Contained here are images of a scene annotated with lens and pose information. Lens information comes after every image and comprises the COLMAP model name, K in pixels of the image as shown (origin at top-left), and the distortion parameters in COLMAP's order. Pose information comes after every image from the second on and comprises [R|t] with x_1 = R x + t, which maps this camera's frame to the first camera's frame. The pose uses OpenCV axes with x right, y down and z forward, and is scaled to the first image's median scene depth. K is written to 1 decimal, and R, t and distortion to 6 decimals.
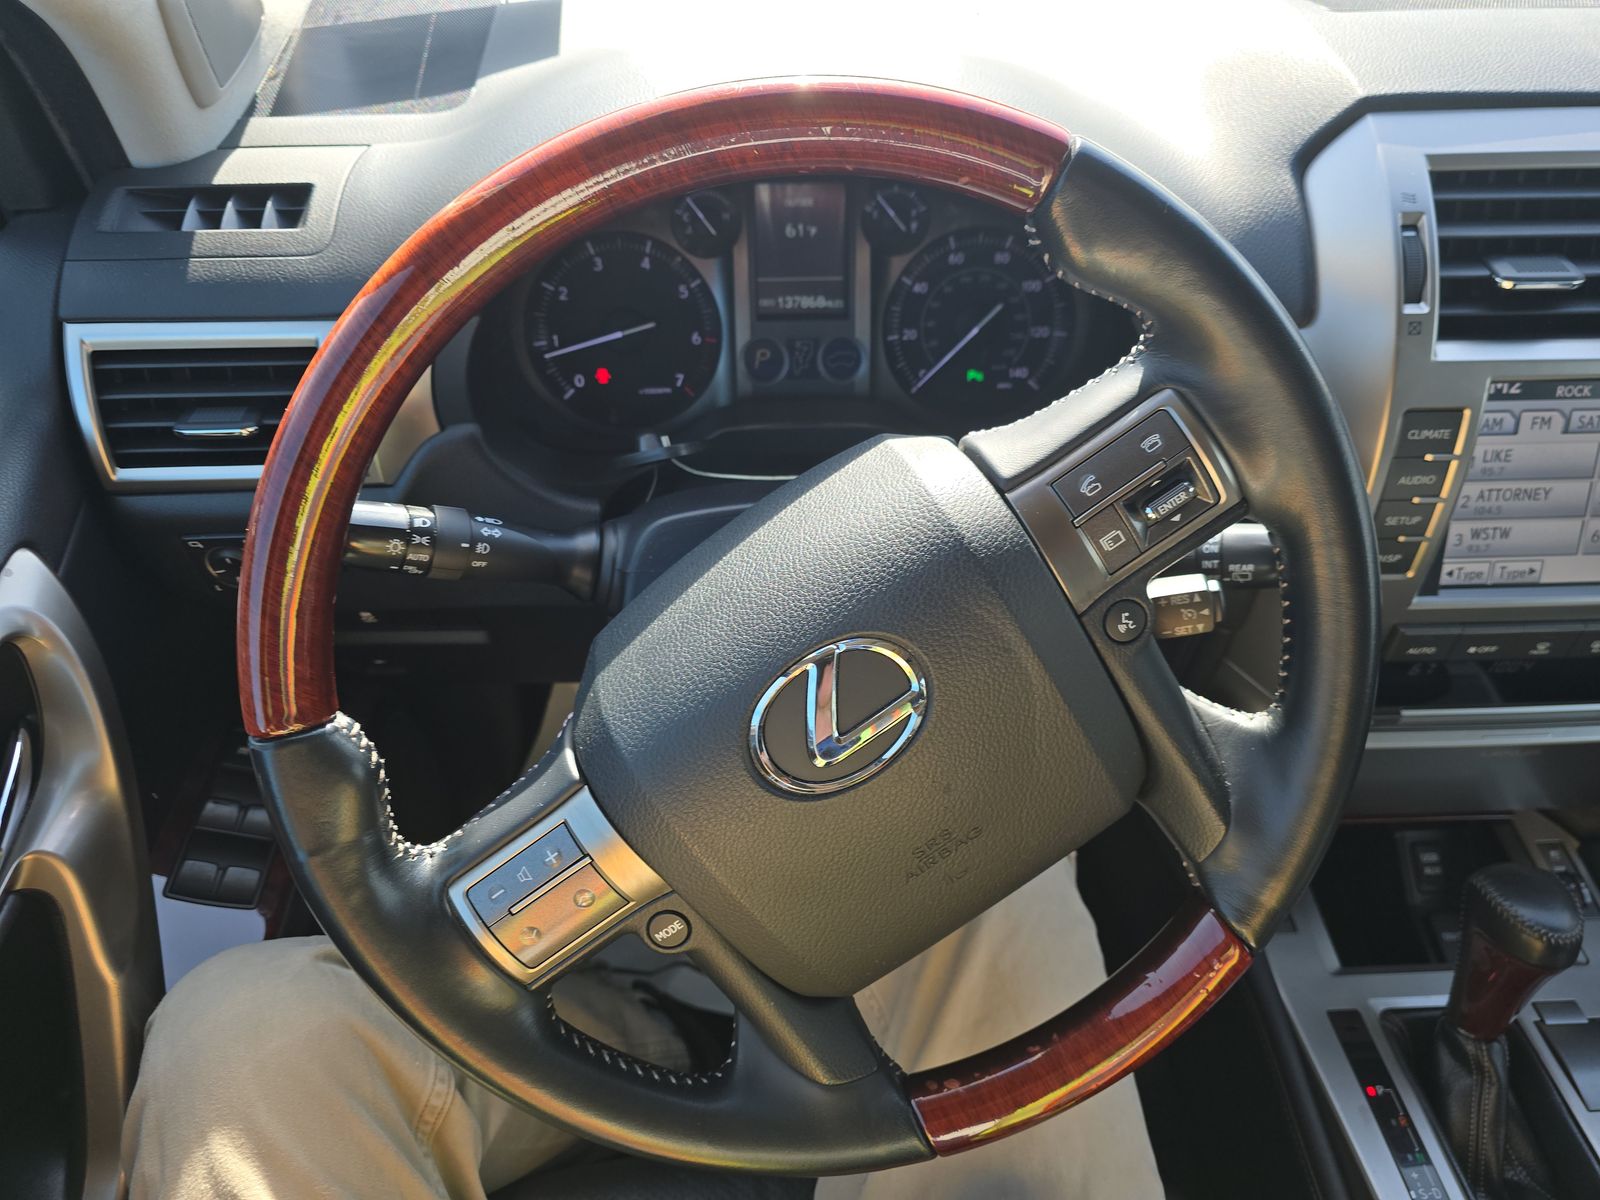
lens RADIAL K [[1079.7, 0, 793.7], [0, 1079.7, 593.5], [0, 0, 1]] dist [0.056408, -0.070584]
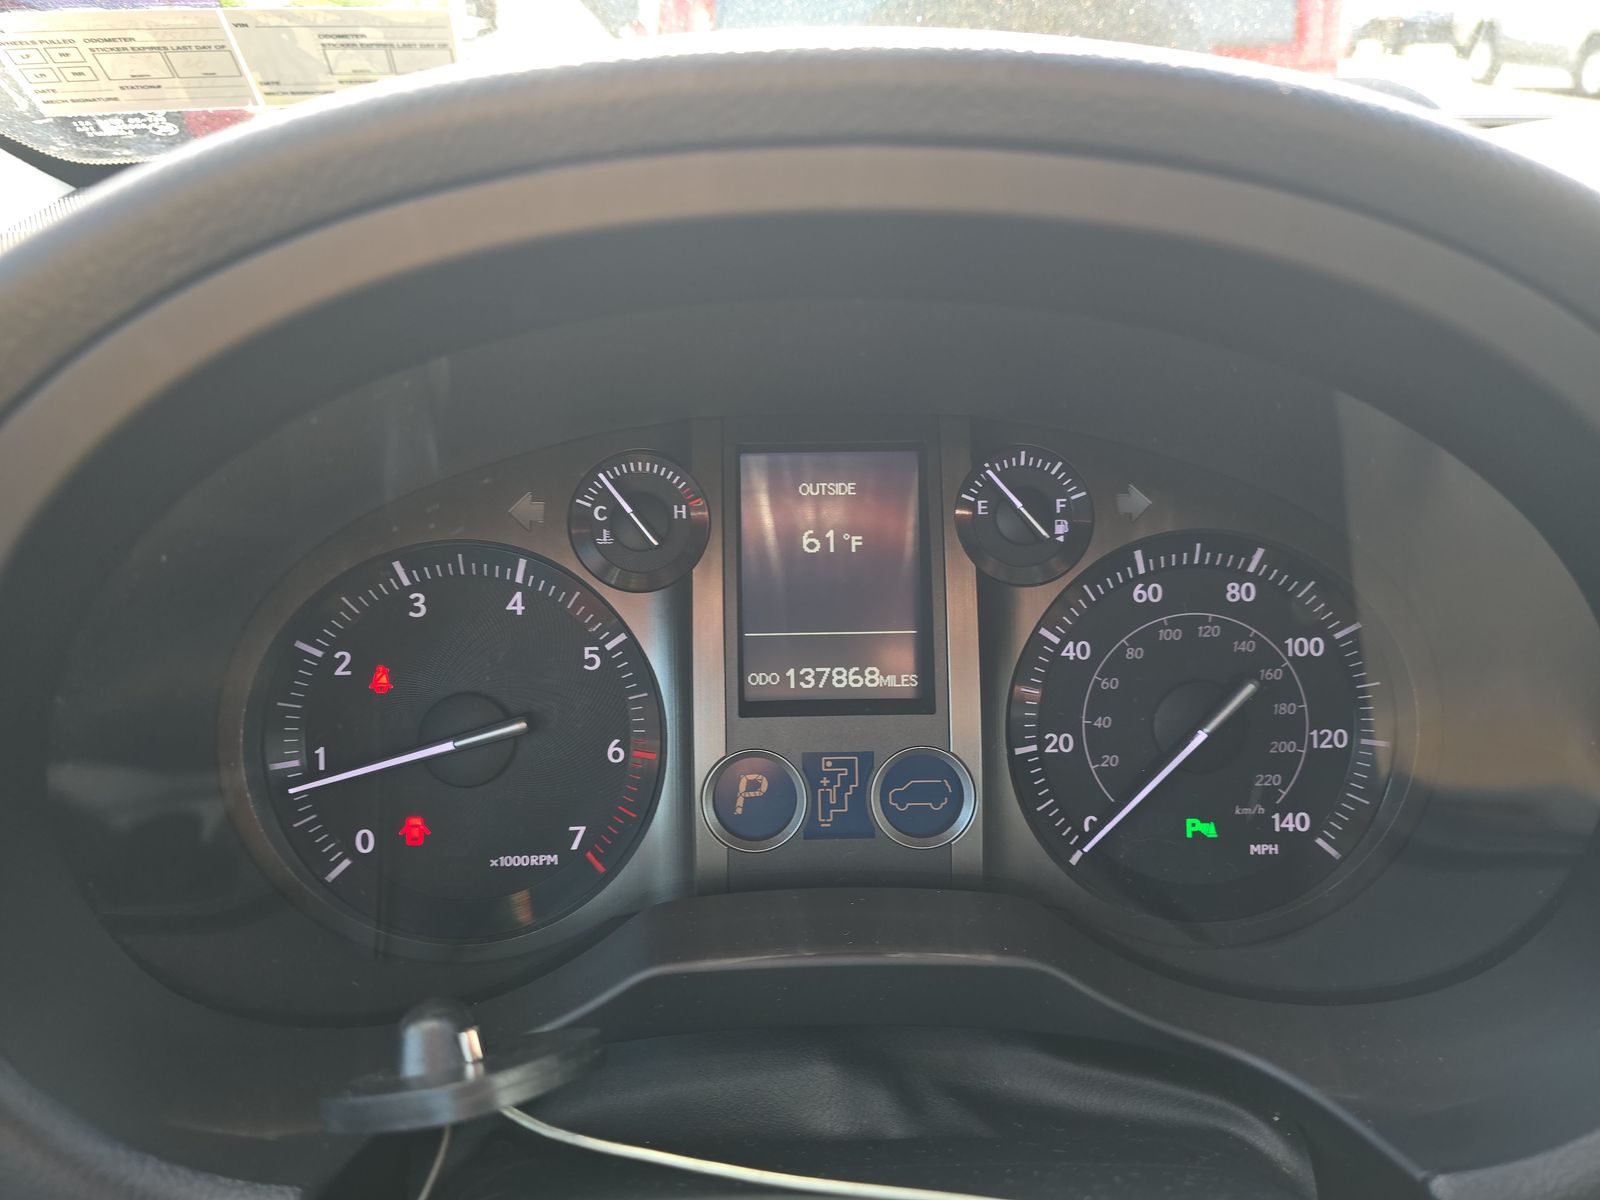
lens RADIAL K [[1079.7, 0, 793.7], [0, 1079.7, 593.5], [0, 0, 1]] dist [0.056408, -0.070584]
pose [[0.999688, -0.004088, -0.024622, 0.001314], [-0.004510, 0.940674, -0.339281, -0.141737], [0.024548, 0.339286, 0.940363, 0.537190]]
